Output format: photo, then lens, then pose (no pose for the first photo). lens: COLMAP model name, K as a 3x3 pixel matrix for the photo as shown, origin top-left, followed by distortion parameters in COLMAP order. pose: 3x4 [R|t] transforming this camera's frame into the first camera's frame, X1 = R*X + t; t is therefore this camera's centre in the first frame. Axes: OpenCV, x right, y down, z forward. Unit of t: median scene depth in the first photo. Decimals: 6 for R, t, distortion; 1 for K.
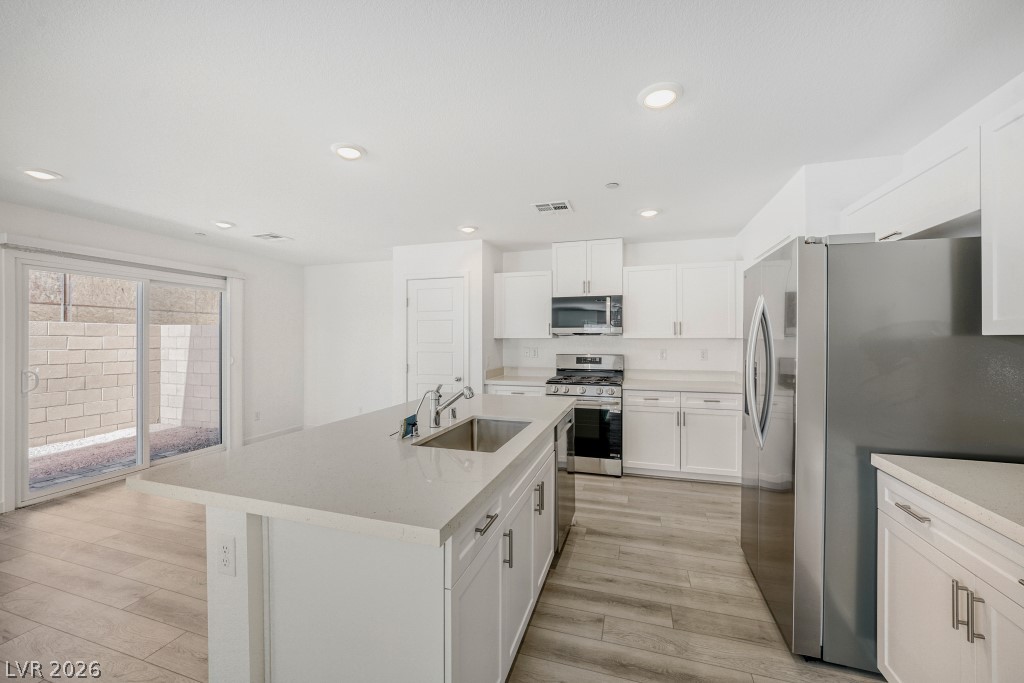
lens RADIAL K [[400.0, 0, 511.7], [0, 400.0, 337.6], [0, 0, 1]] dist [-0.030100, 0.000087]
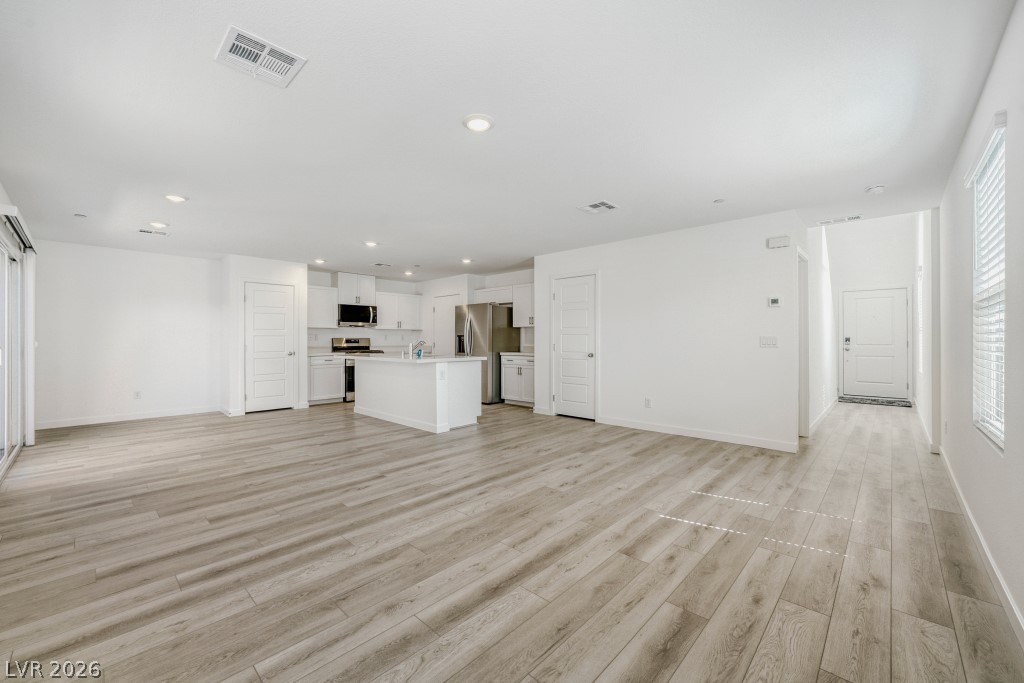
lens RADIAL K [[410.9, 0, 512.1], [0, 410.9, 339.8], [0, 0, 1]] dist [-0.013585, 0.000056]
pose [[0.432197, 0.001059, 0.901779, -1.225485], [0.000049, 0.999999, -0.001198, 0.057188], [-0.901779, 0.000562, 0.432197, -0.445039]]
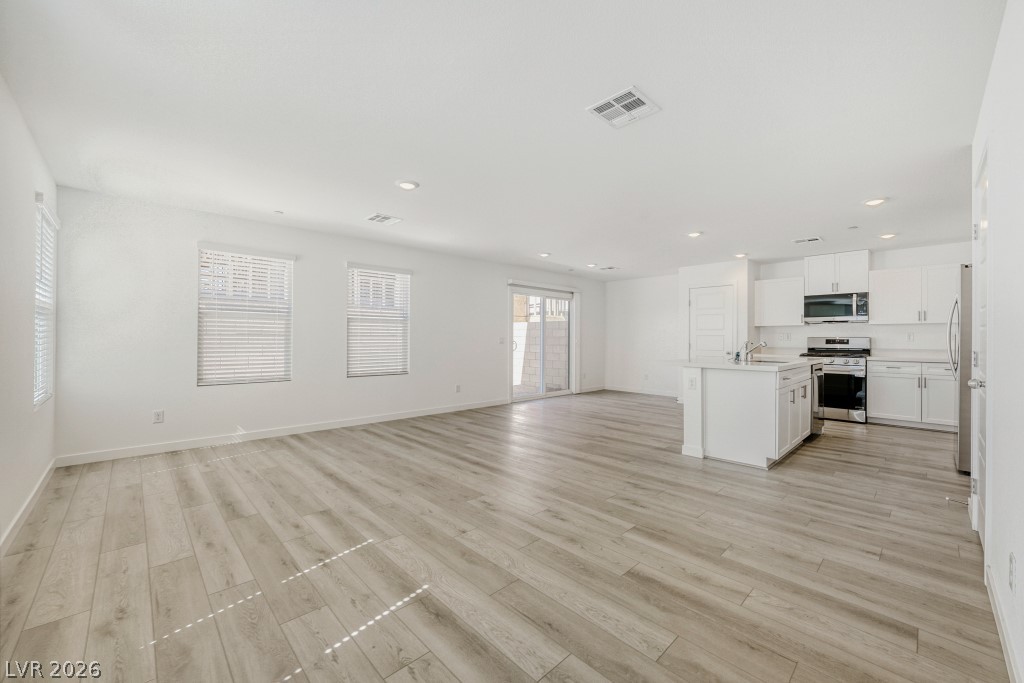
lens RADIAL K [[403.8, 0, 512.6], [0, 403.8, 337.4], [0, 0, 1]] dist [-0.012593, 0.000492]
pose [[0.875757, 0.002997, -0.482743, -0.121770], [-0.005516, 0.999978, -0.003799, 0.058576], [0.482720, 0.005990, 0.875754, -0.762703]]
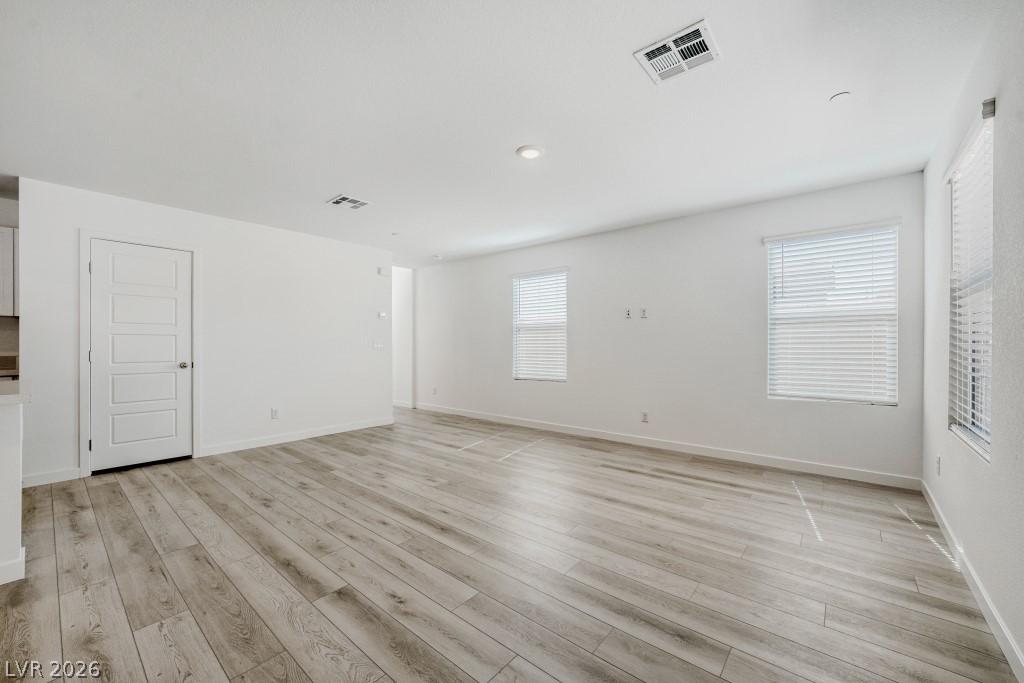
lens RADIAL K [[400.3, 0, 507.8], [0, 400.3, 344.8], [0, 0, 1]] dist [-0.015053, 0.000267]
pose [[-0.921919, -0.000250, 0.387382, -0.932484], [0.000106, 1.000000, 0.000897, 0.058271], [-0.387382, 0.000868, -0.921919, 0.483227]]
